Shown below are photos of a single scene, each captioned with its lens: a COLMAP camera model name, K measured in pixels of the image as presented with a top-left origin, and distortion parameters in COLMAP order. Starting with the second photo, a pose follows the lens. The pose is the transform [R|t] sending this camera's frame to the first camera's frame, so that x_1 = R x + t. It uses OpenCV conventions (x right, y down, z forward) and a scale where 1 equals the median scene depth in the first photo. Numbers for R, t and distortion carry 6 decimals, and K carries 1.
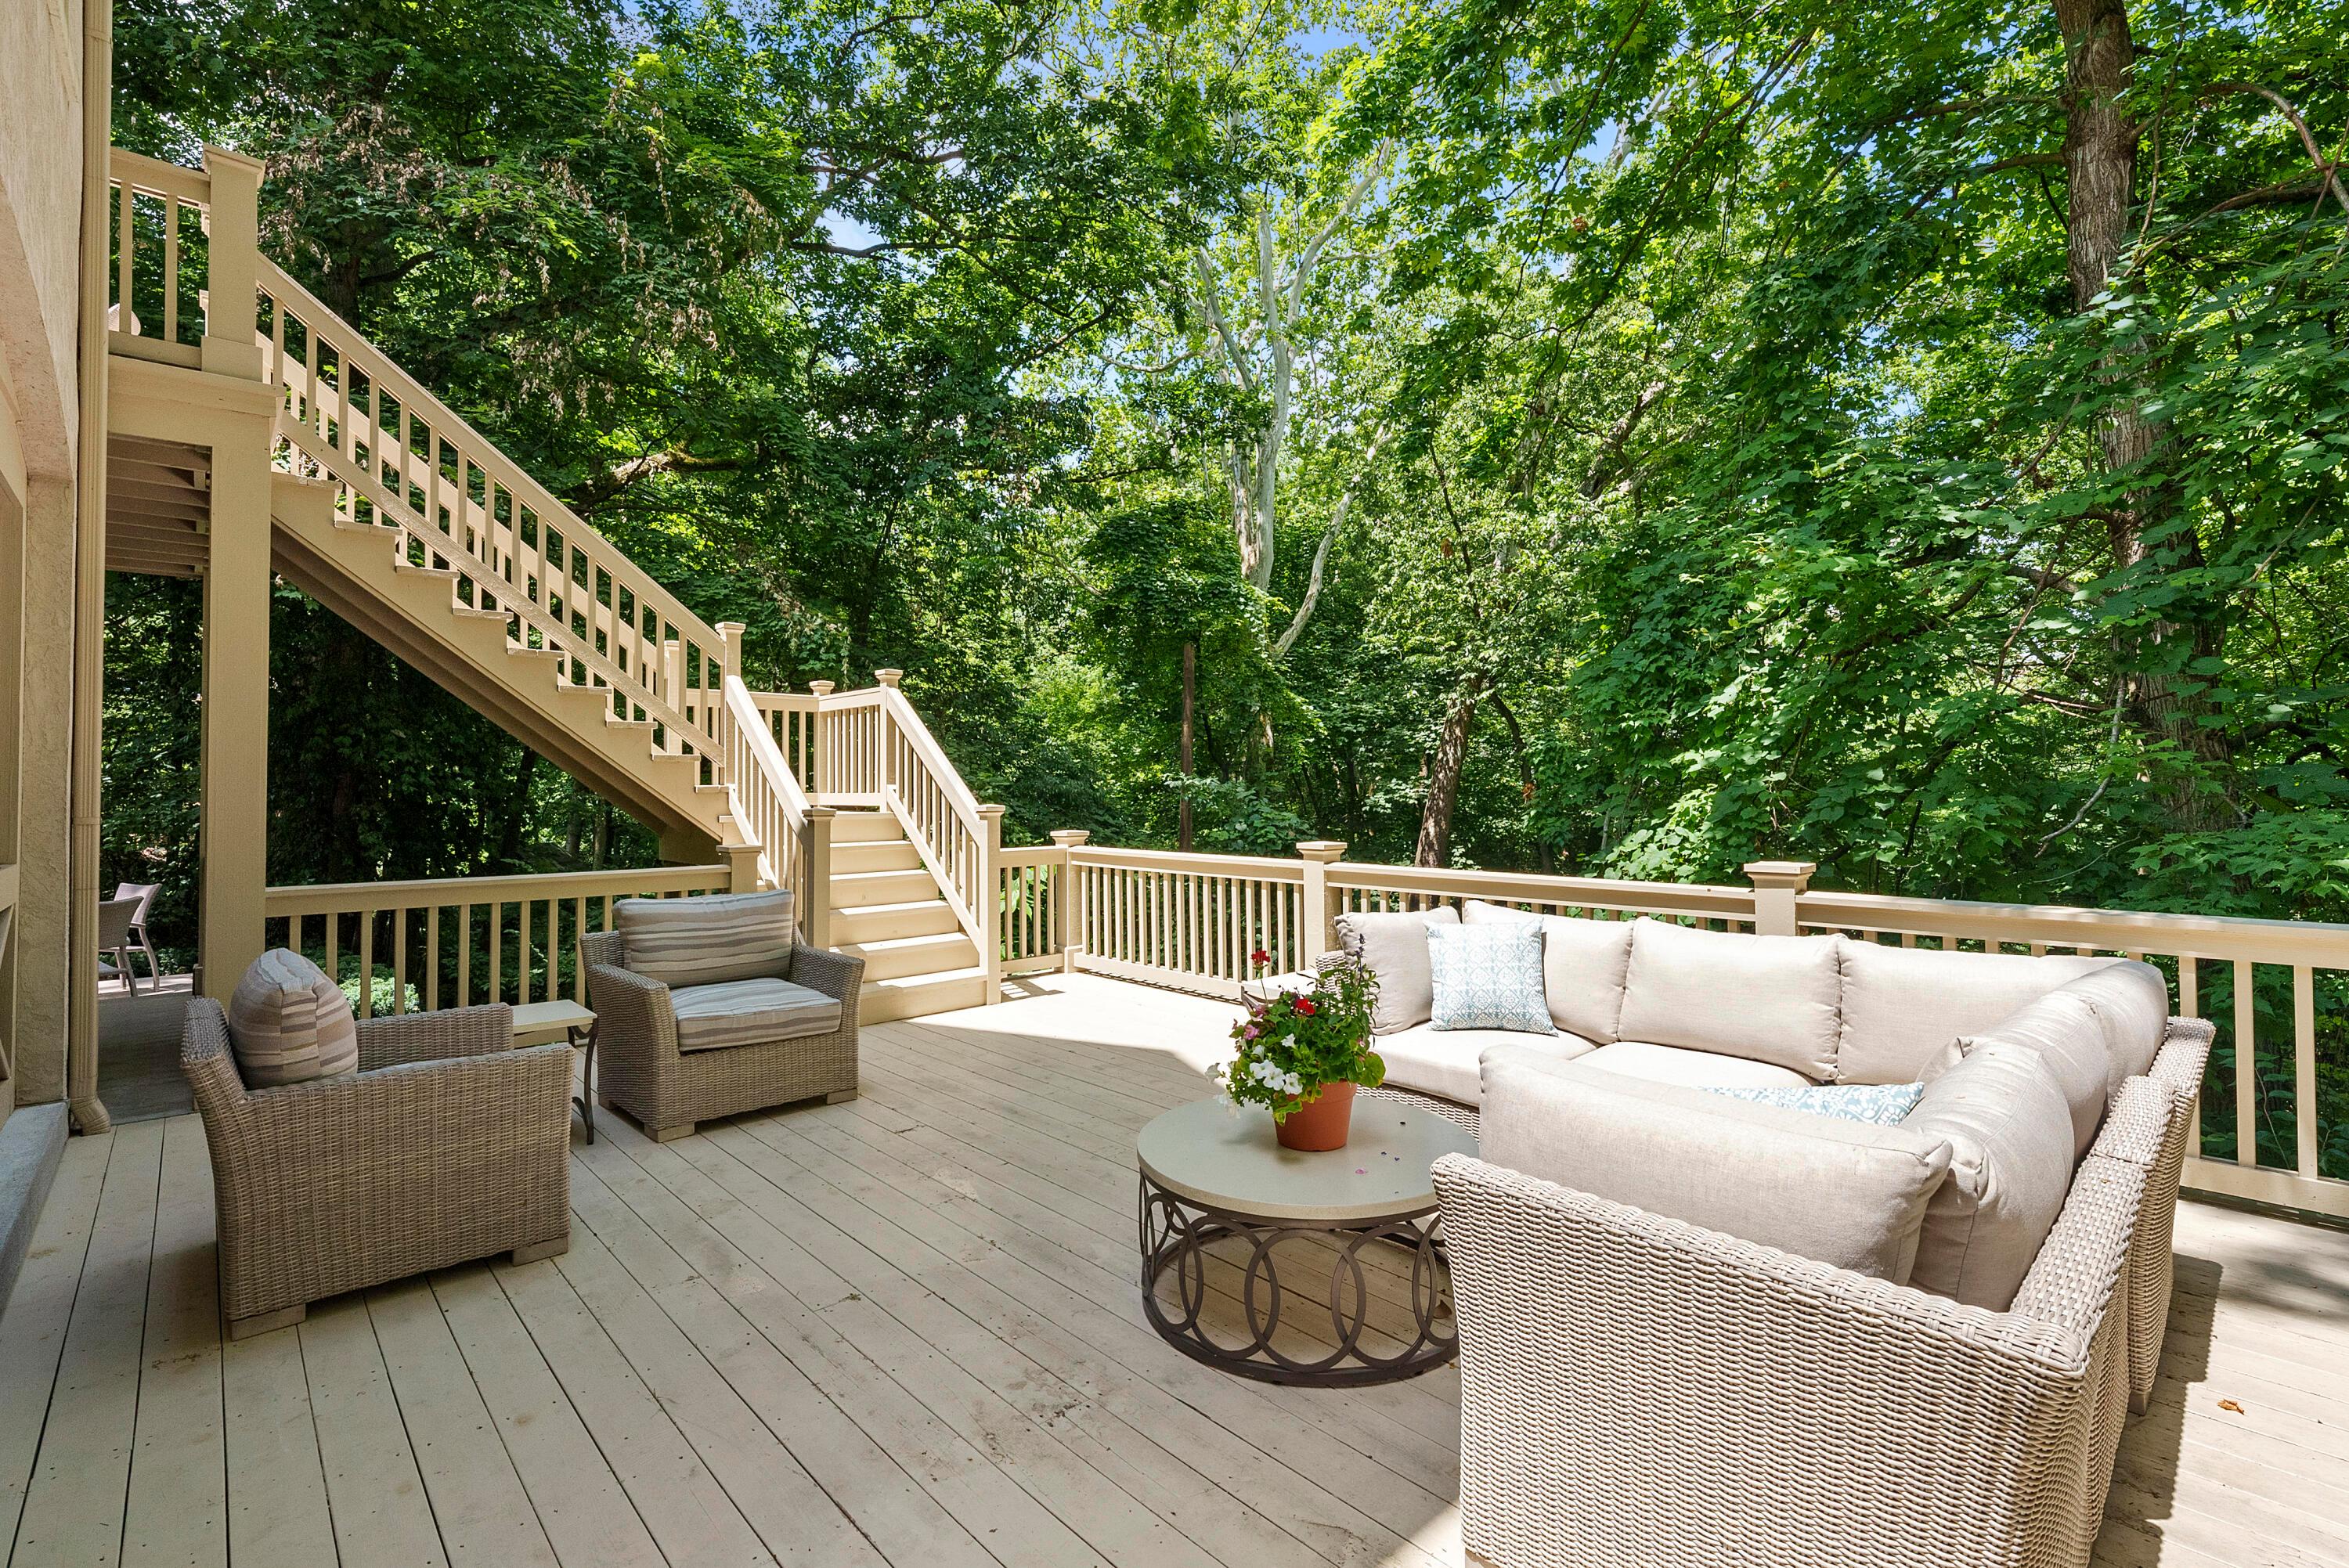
lens RADIAL K [[1029.9, 0, 1174.5], [0, 1029.9, 784.0], [0, 0, 1]] dist [0.000588, 0.000044]
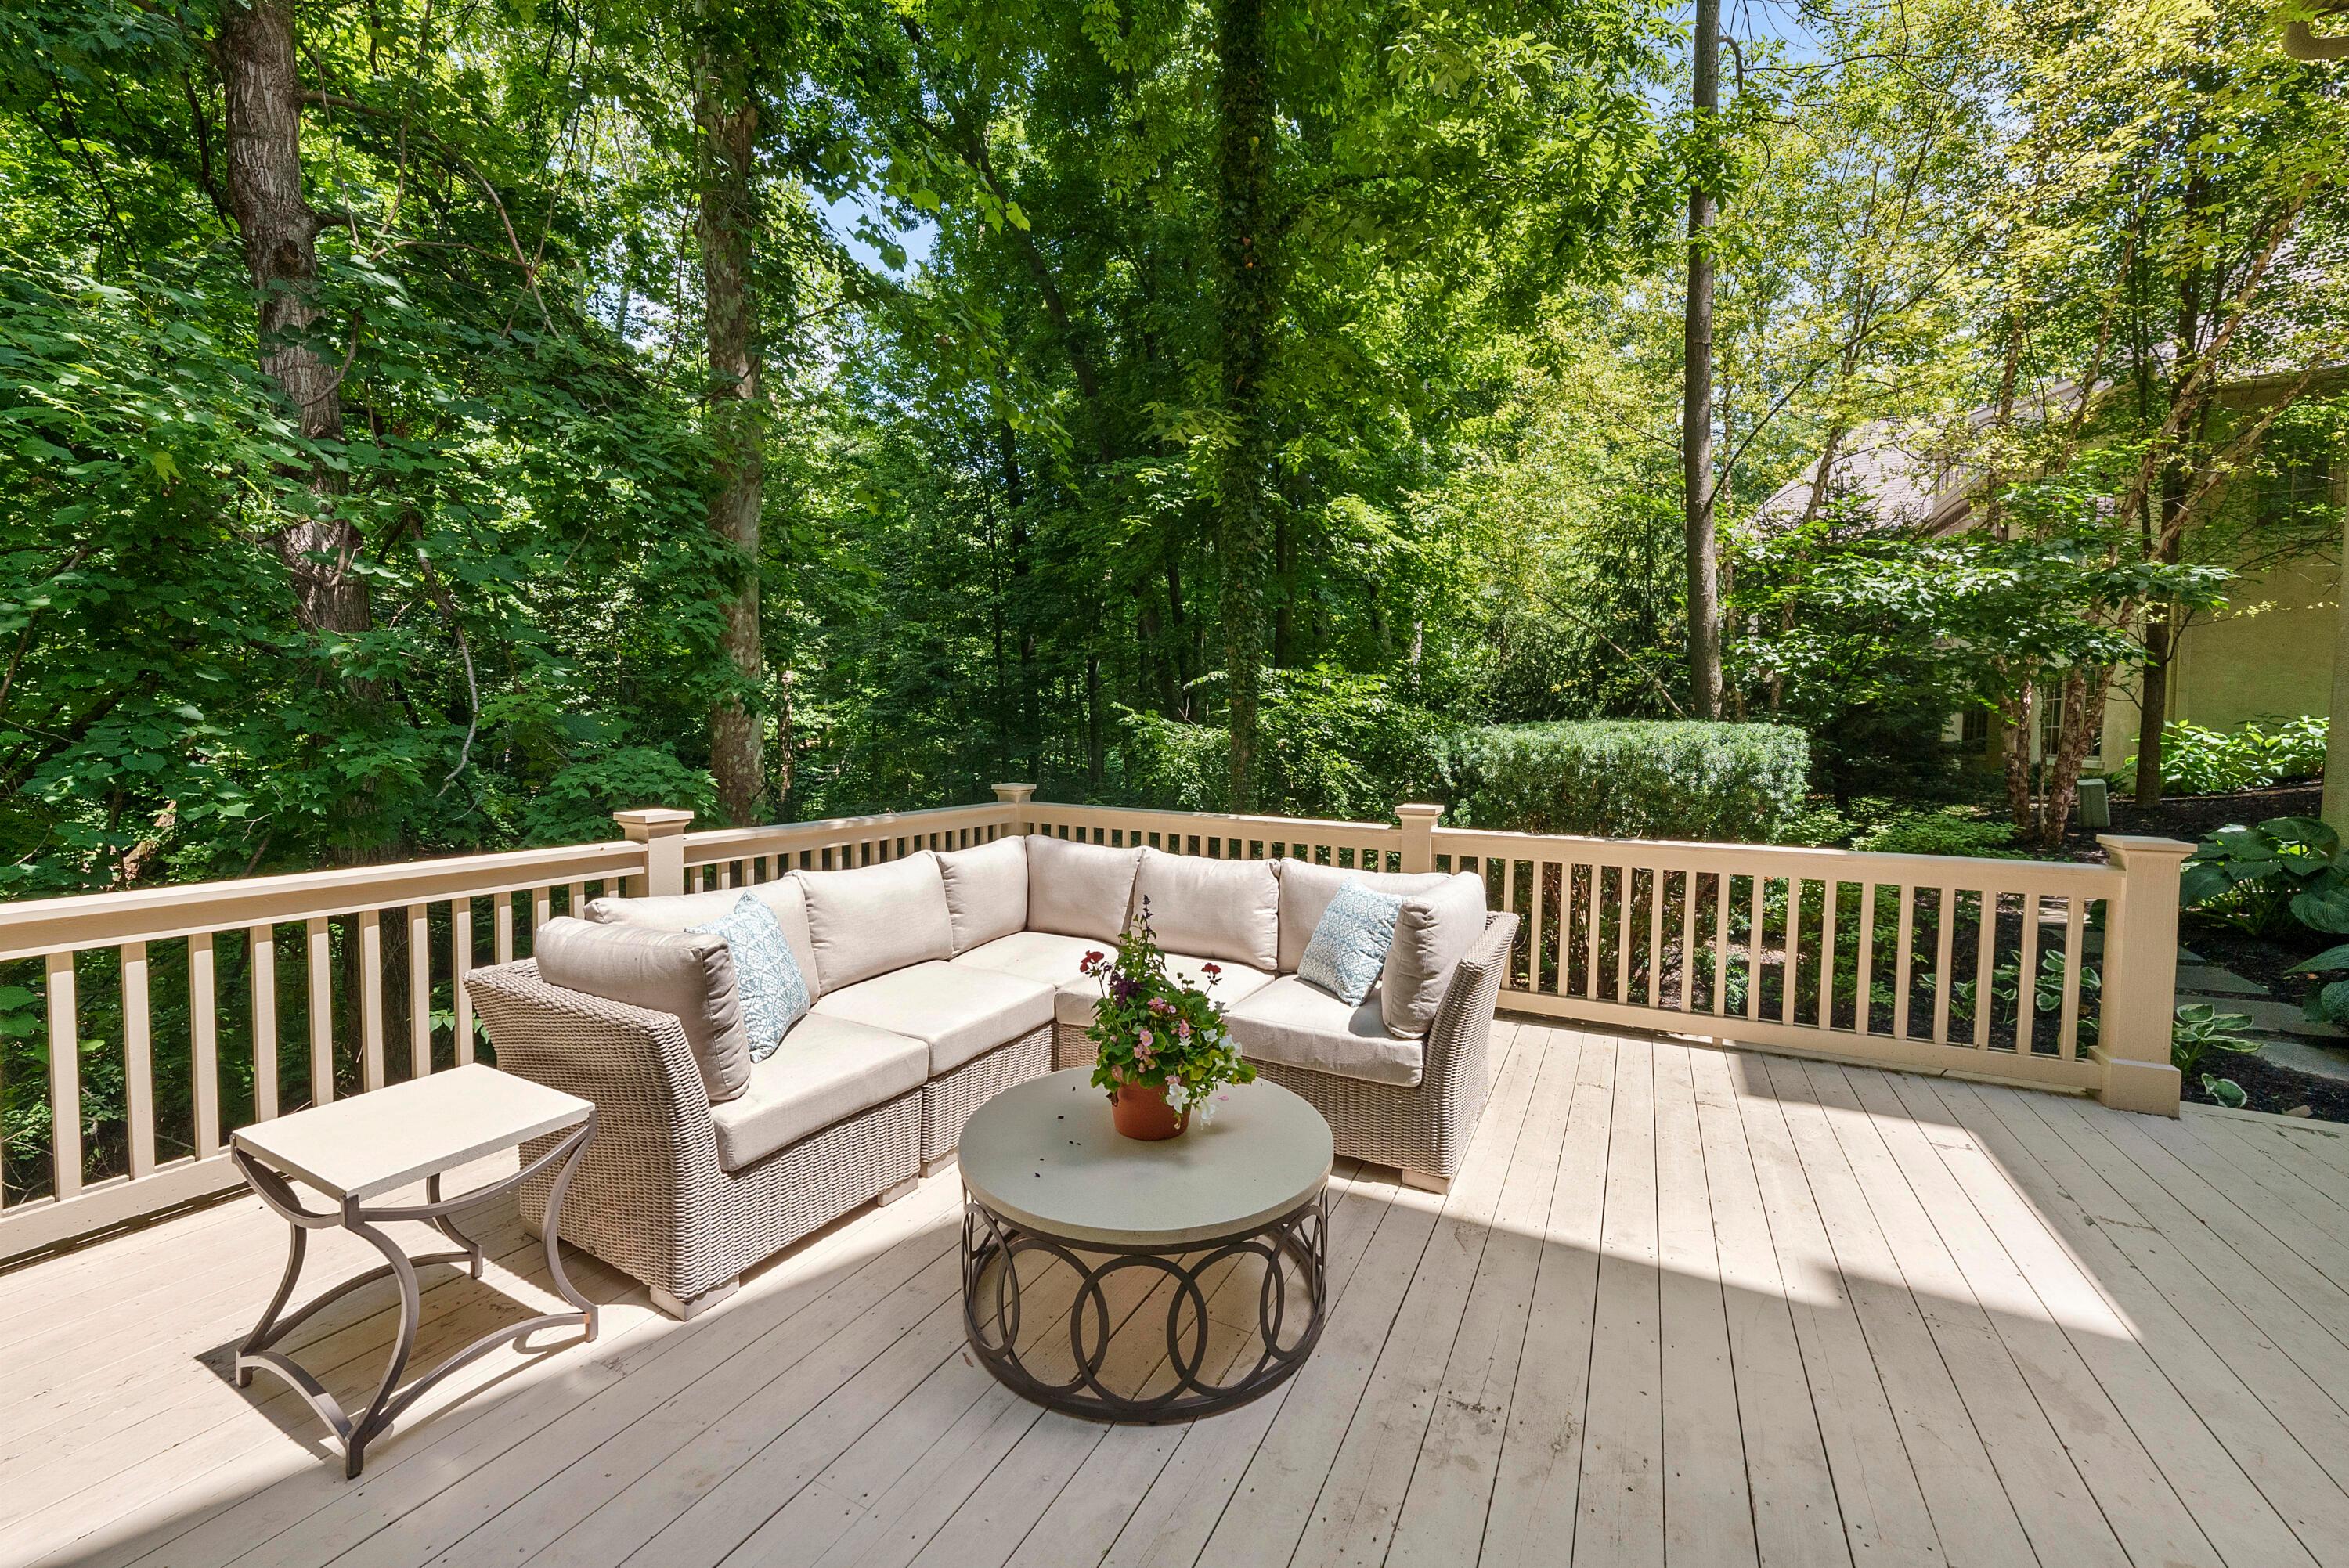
lens RADIAL K [[908.7, 0, 1174.5], [0, 908.7, 784.0], [0, 0, 1]] dist [-0.000654, -0.000053]
pose [[-0.332944, -0.054041, 0.941397, -0.646057], [-0.016559, 0.998538, 0.051465, -0.006638], [-0.942801, 0.001547, -0.333352, 1.279237]]
